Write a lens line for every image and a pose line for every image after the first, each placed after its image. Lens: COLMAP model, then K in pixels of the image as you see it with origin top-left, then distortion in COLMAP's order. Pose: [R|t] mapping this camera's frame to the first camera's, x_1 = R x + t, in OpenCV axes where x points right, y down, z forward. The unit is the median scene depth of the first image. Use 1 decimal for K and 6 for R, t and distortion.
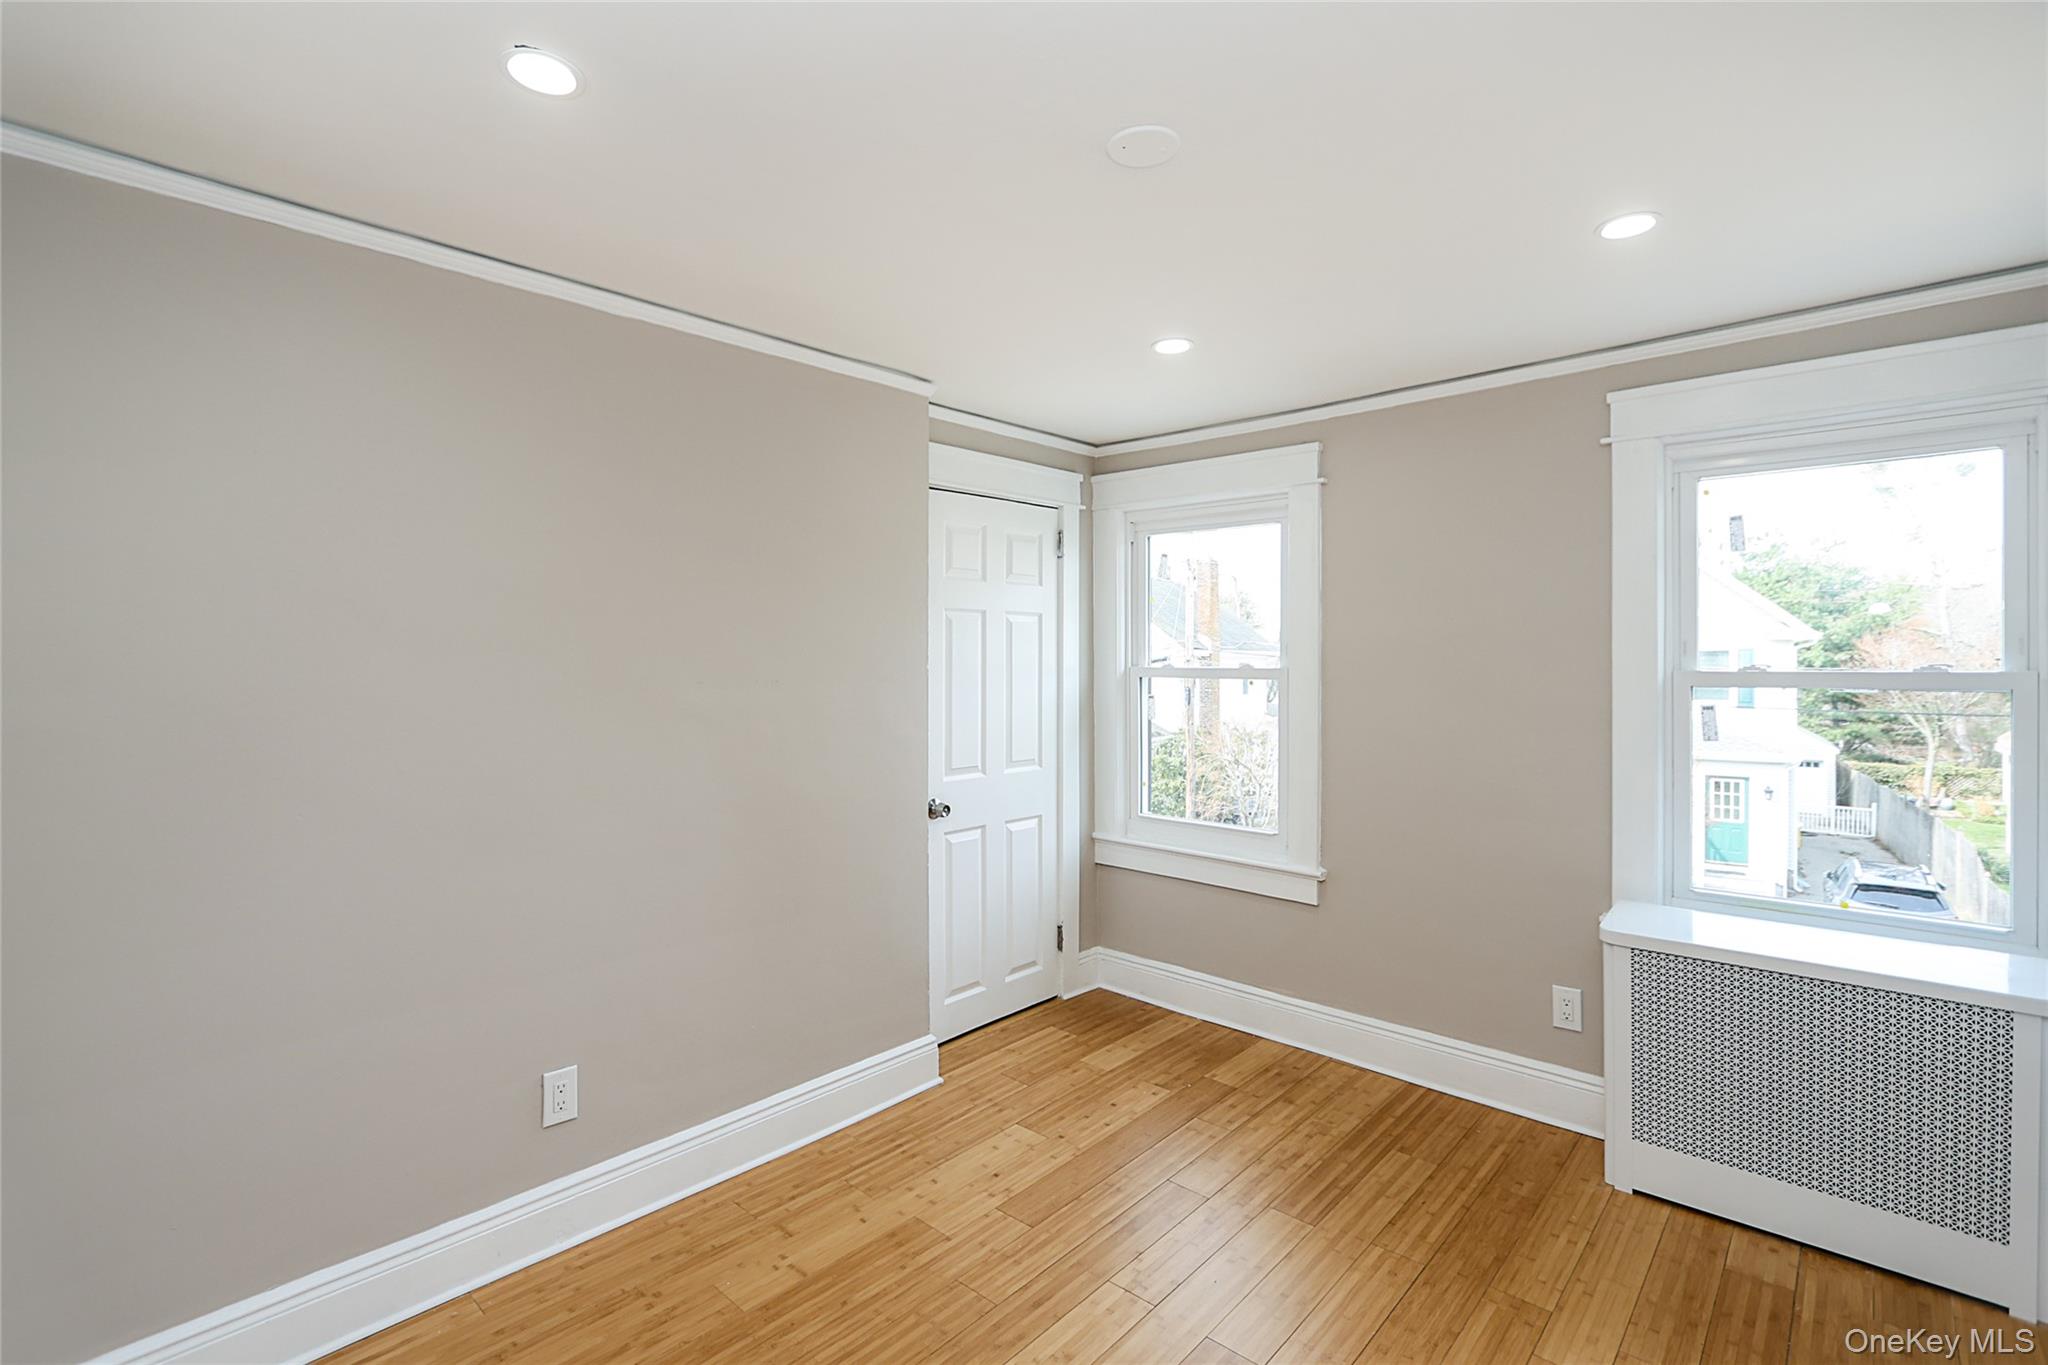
lens RADIAL K [[1022.4, 0, 1023.3], [0, 1022.4, 660.8], [0, 0, 1]] dist [-0.005163, -0.001591]
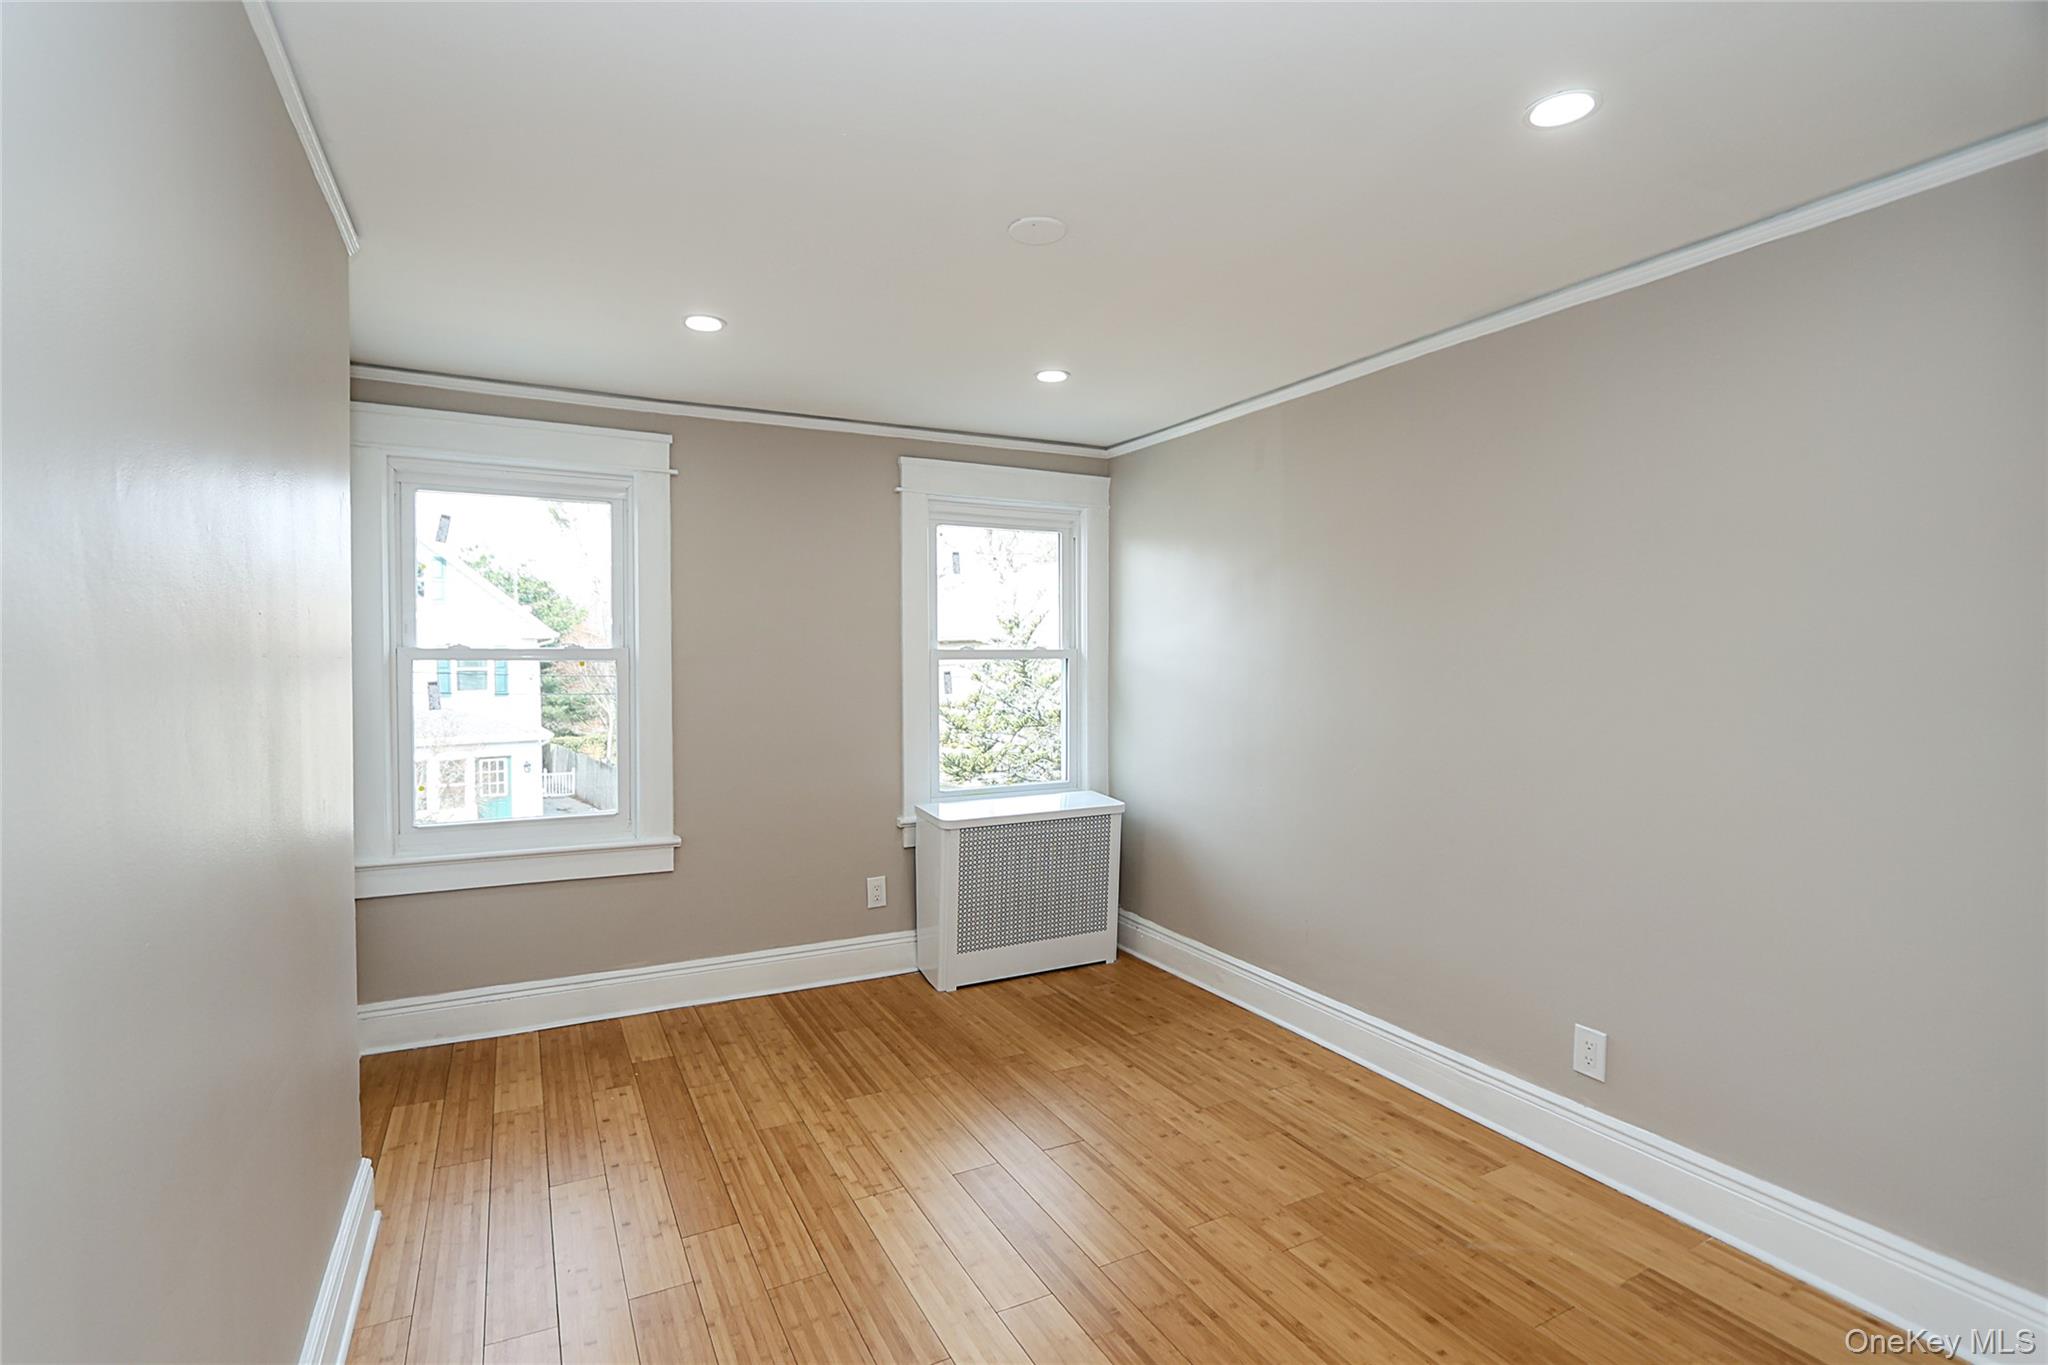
lens RADIAL K [[972.1, 0, 1028.9], [0, 972.1, 670.0], [0, 0, 1]] dist [-0.005308, -0.000269]
pose [[0.301338, -0.012755, 0.953432, -0.591215], [0.004076, 0.999919, 0.012089, 0.020158], [-0.953509, 0.000243, 0.301366, 0.356906]]
